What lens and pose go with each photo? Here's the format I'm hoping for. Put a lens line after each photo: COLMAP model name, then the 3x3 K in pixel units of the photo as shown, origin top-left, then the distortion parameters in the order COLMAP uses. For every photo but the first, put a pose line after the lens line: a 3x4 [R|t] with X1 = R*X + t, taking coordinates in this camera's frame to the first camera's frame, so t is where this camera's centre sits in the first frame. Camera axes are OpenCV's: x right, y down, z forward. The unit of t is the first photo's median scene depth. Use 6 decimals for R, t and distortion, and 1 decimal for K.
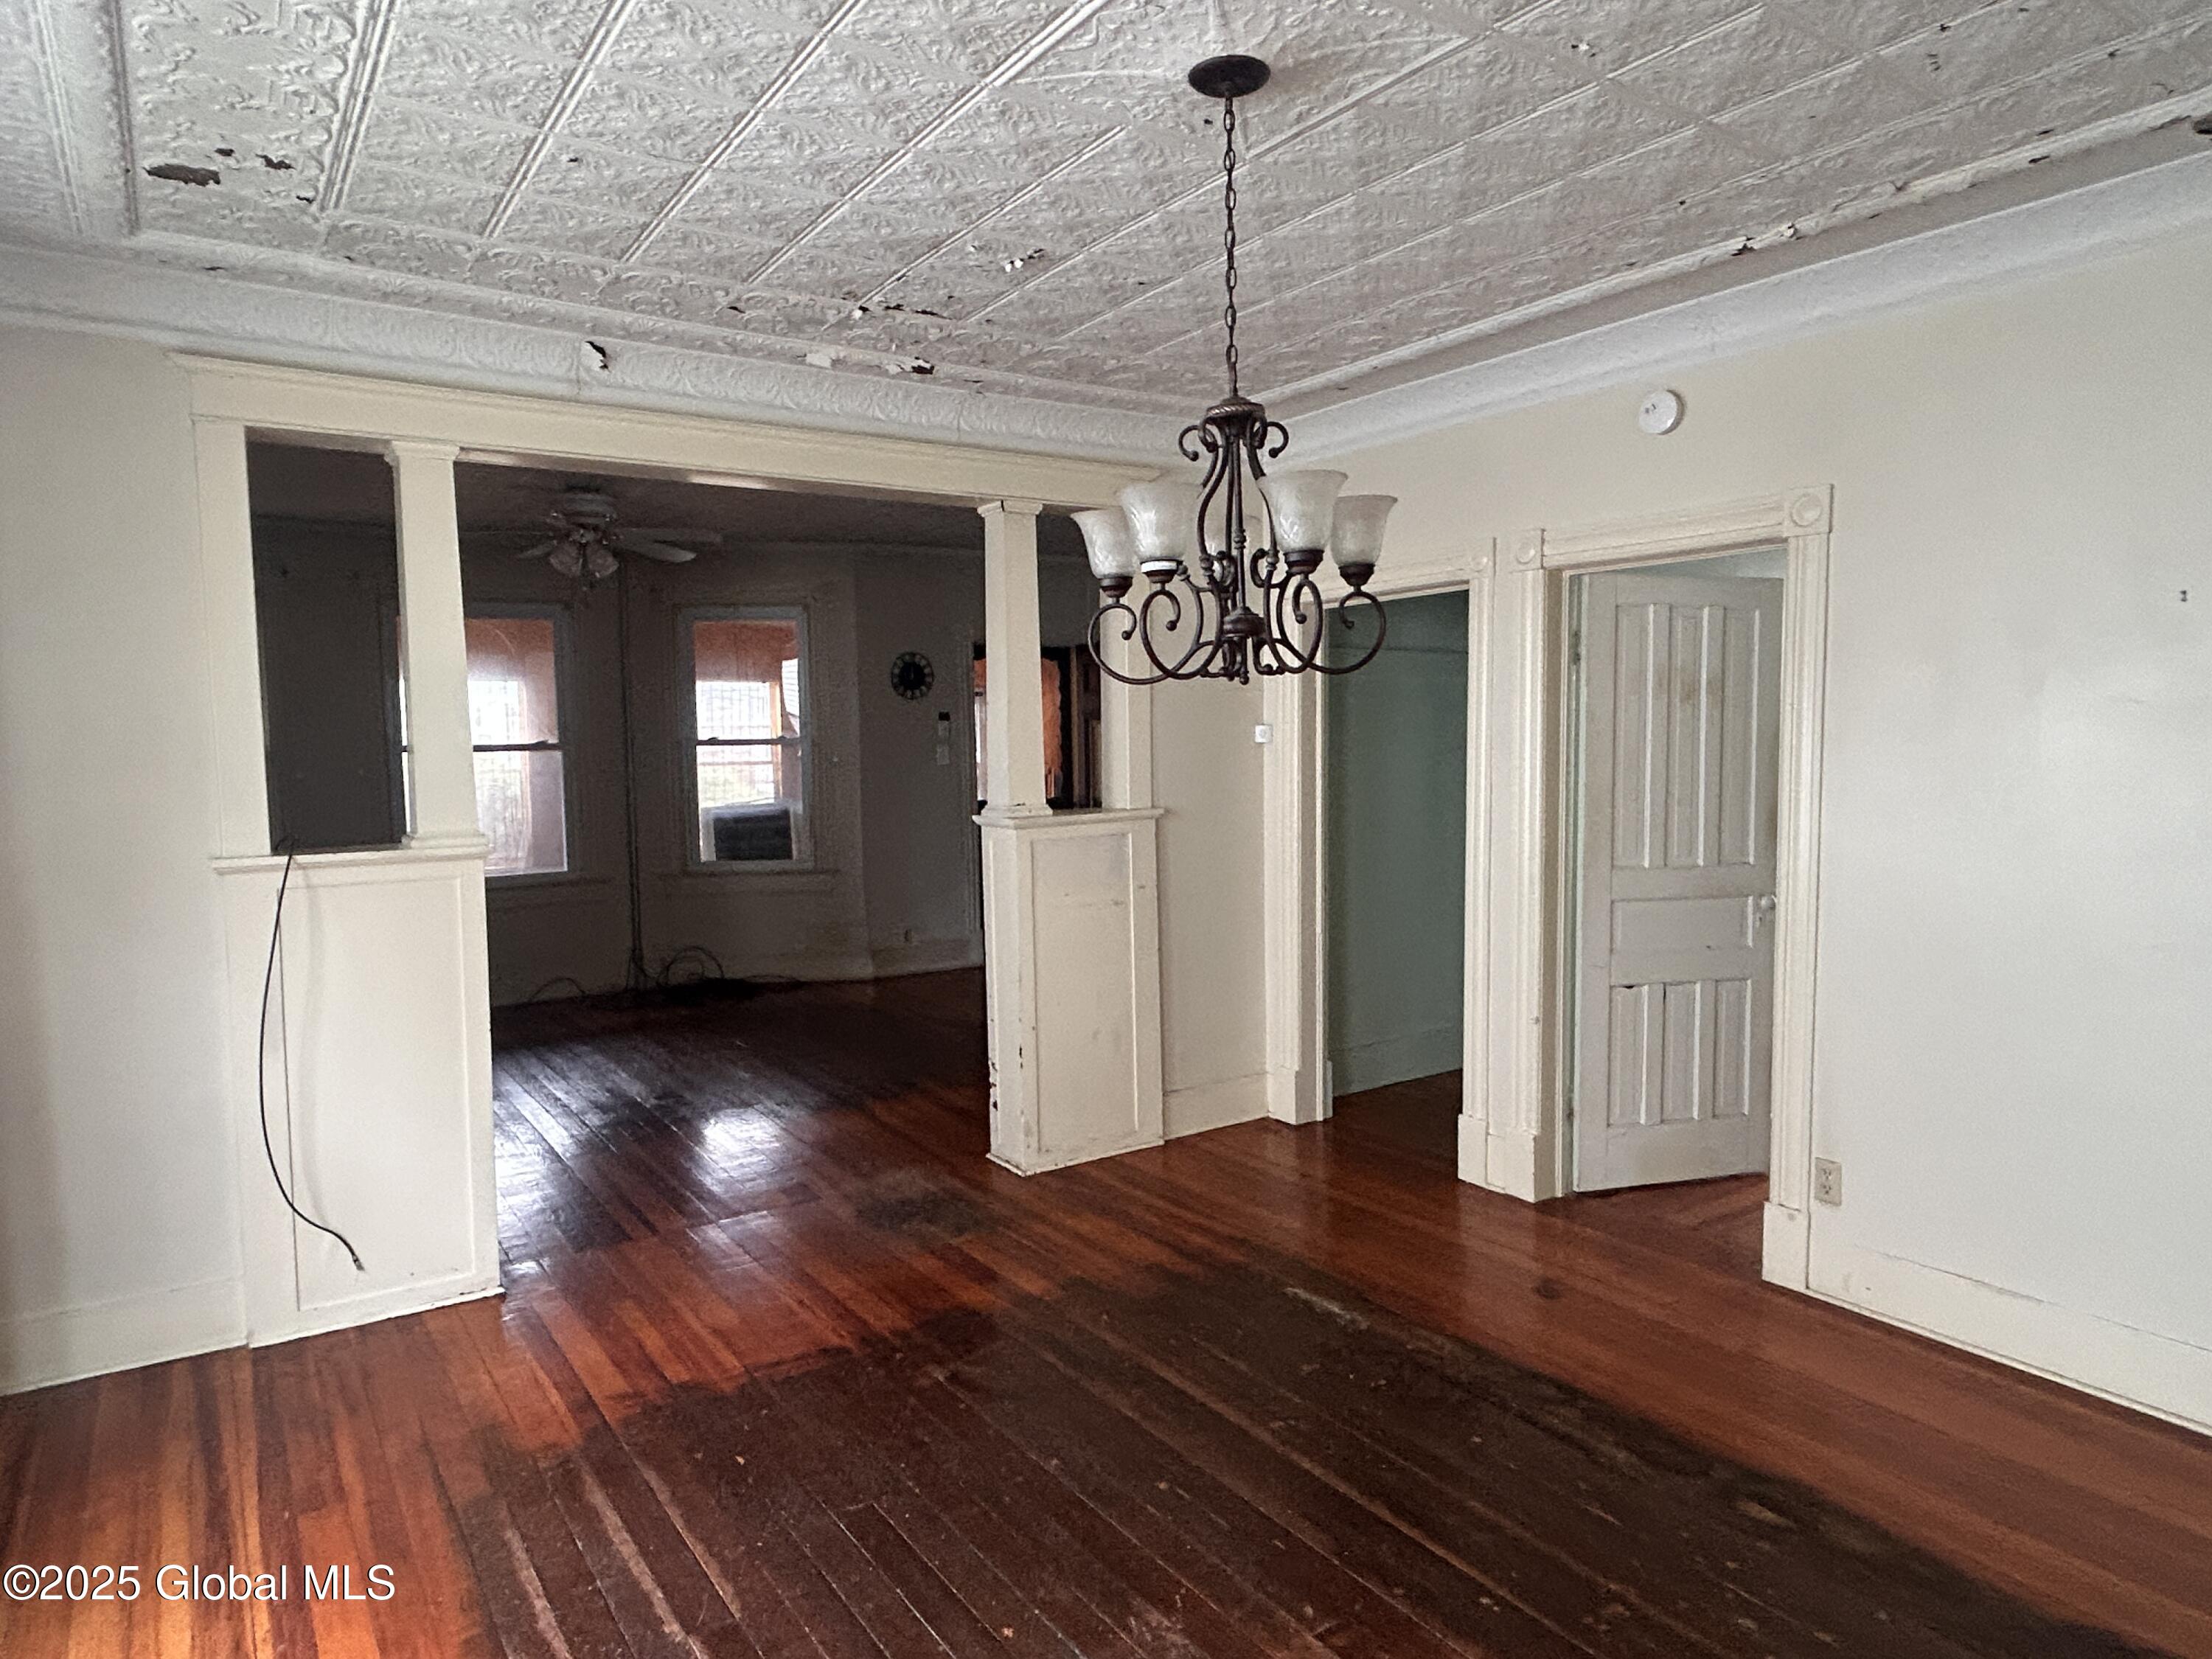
lens RADIAL K [[1350.4, 0, 1111.6], [0, 1350.4, 830.9], [0, 0, 1]] dist [0.002343, 0.000046]
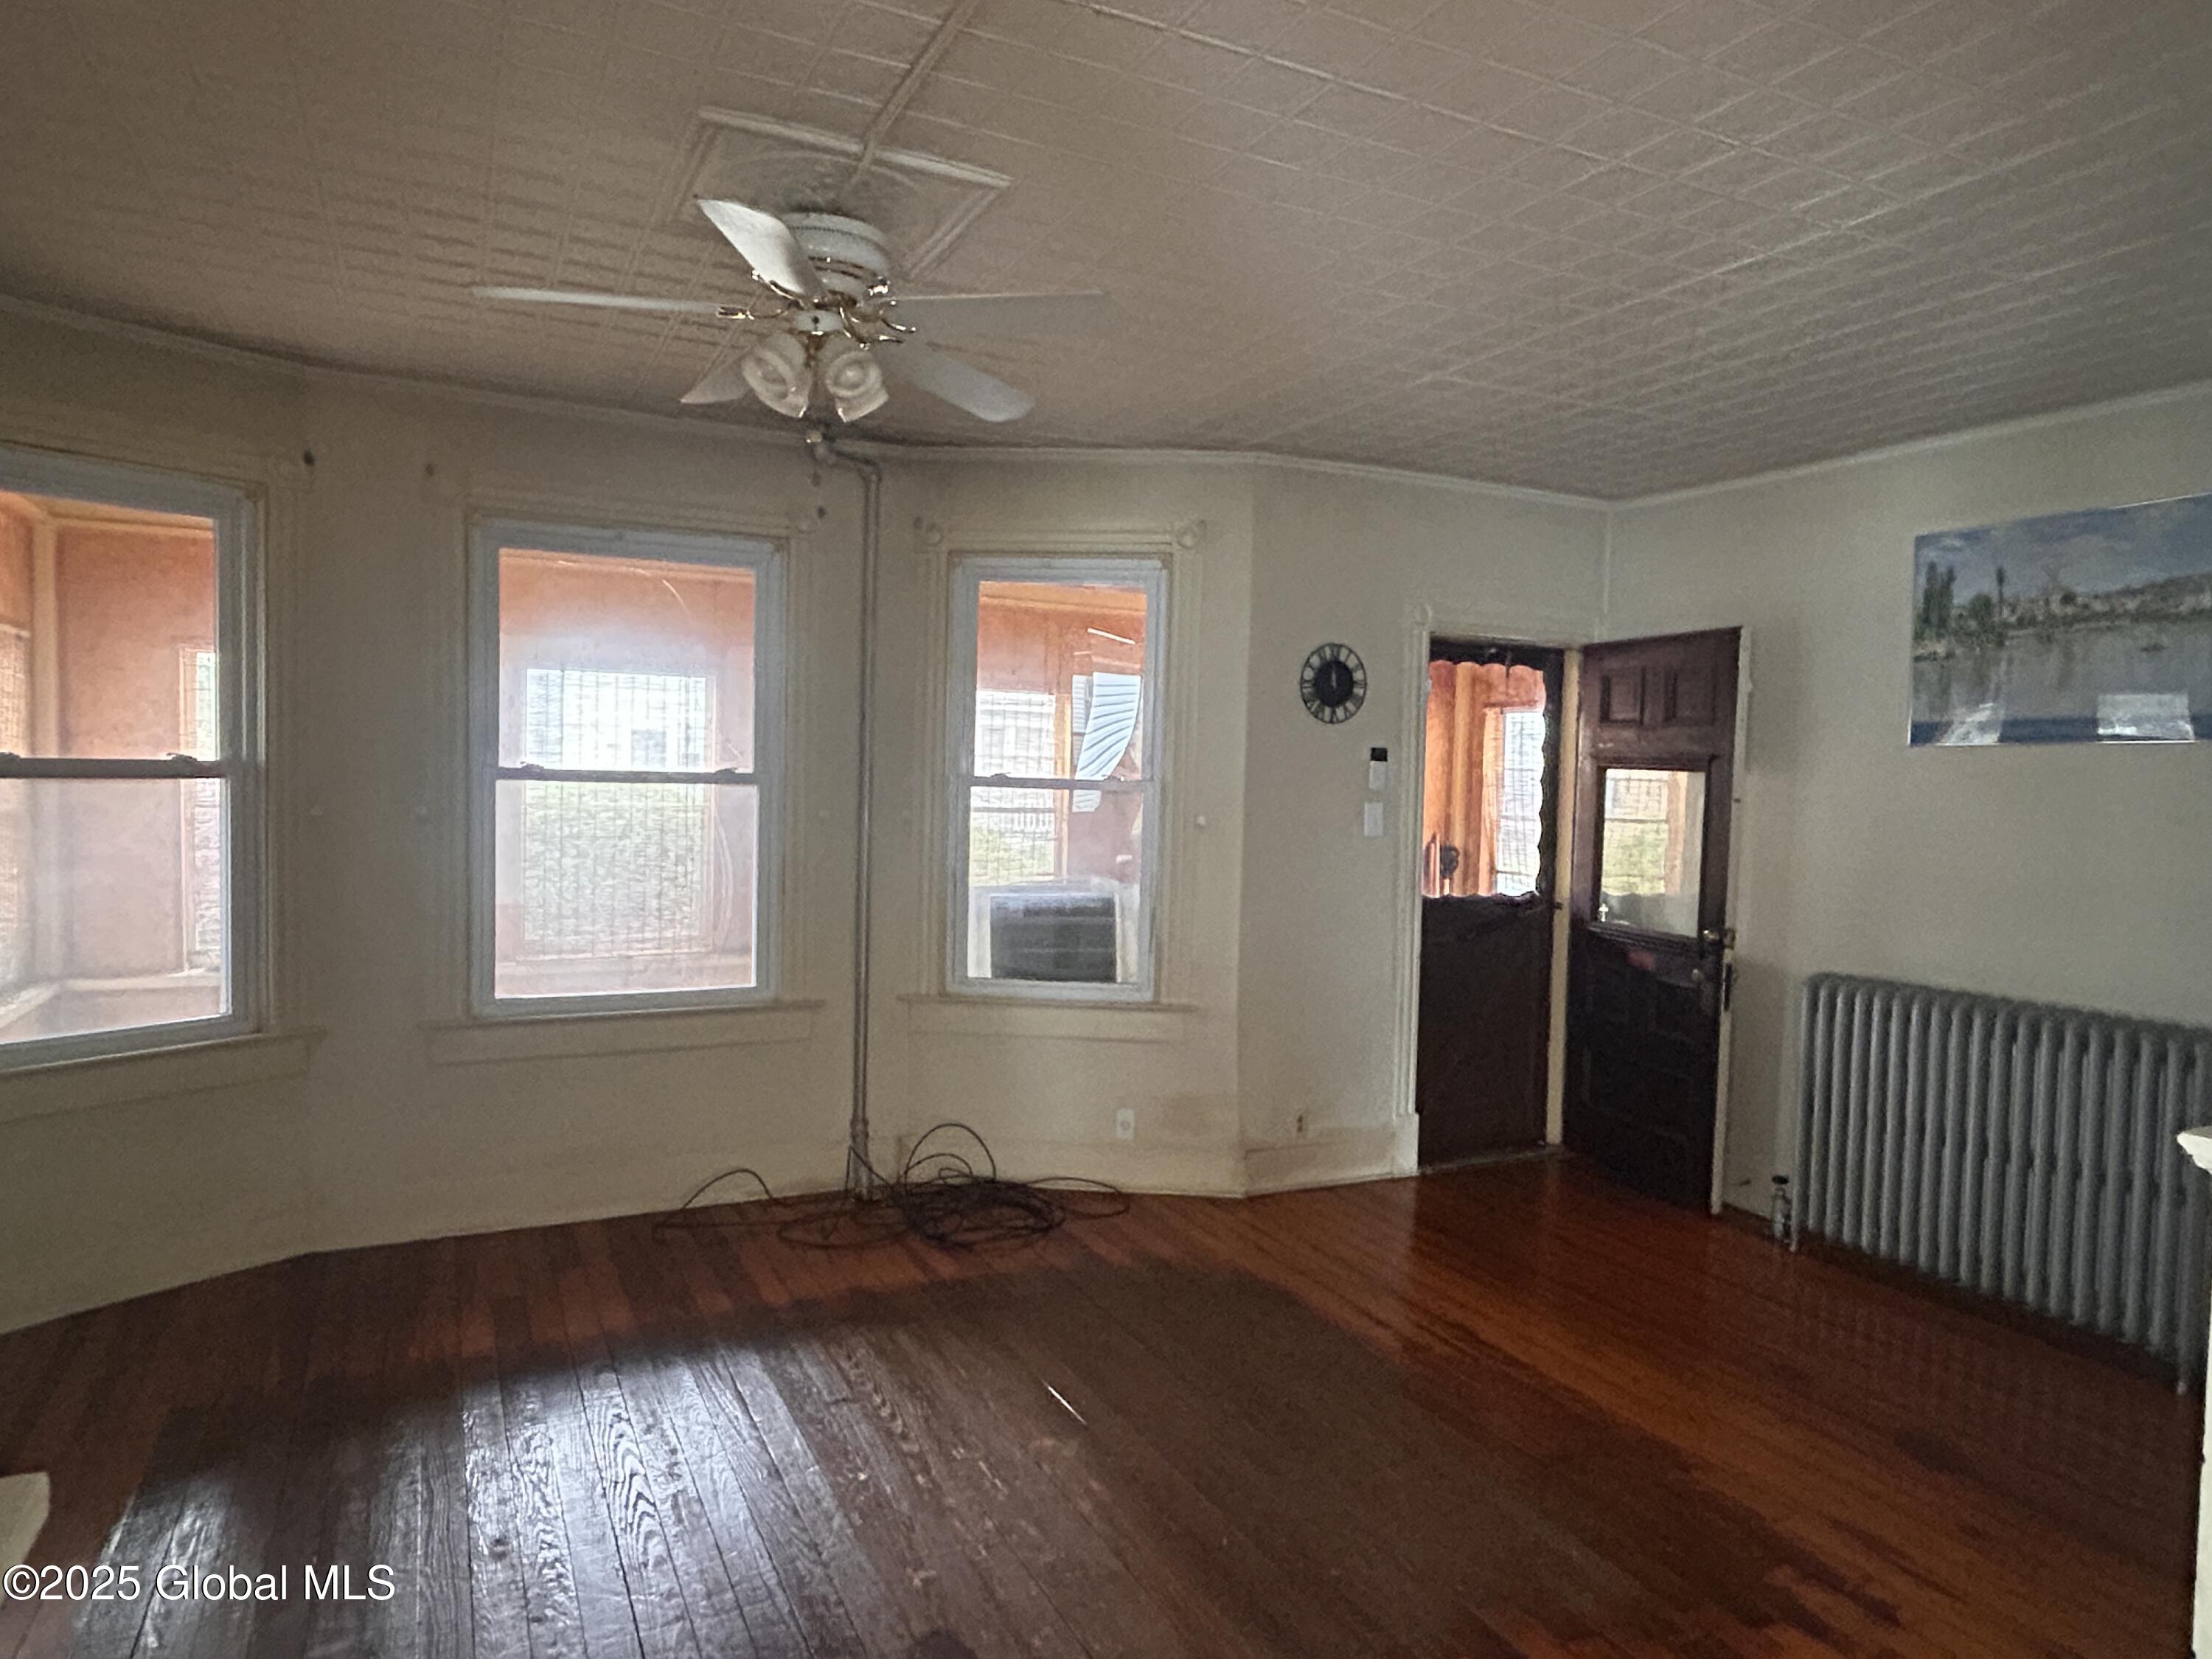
lens RADIAL K [[1350.4, 0, 1102.1], [0, 1350.4, 829.2], [0, 0, 1]] dist [0.002343, 0.000046]
pose [[0.988078, 0.046211, -0.146854, -0.158950], [-0.050473, 0.998402, -0.025430, -0.031385], [0.145444, 0.032539, 0.988831, 0.408102]]
